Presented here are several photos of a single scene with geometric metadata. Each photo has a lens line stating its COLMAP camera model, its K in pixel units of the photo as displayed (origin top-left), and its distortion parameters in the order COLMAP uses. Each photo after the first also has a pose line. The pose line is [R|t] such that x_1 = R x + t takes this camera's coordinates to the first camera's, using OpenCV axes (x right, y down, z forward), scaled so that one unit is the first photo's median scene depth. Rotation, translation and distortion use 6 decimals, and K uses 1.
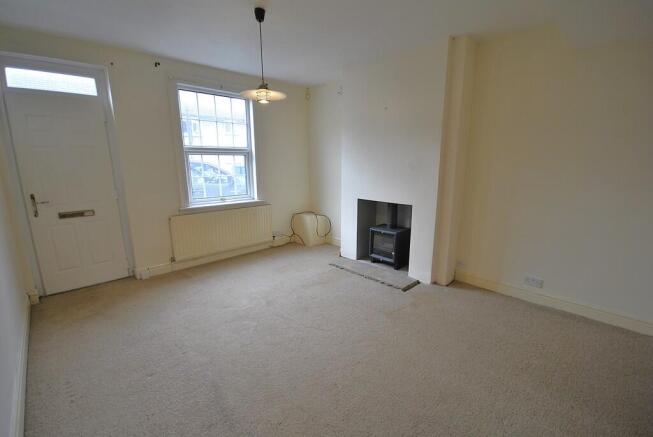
lens RADIAL K [[283.6, 0, 326.5], [0, 283.6, 218.5], [0, 0, 1]] dist [0.000824, -0.015136]
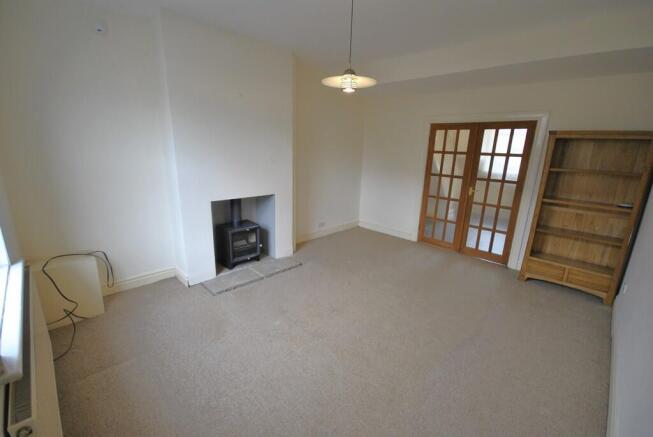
lens RADIAL K [[289.5, 0, 329.1], [0, 289.5, 222.3], [0, 0, 1]] dist [0.022428, -0.017485]
pose [[-0.009559, -0.248487, 0.968588, -0.733289], [0.182745, 0.951885, 0.246006, -0.163114], [-0.983114, 0.179356, 0.036311, 0.695164]]
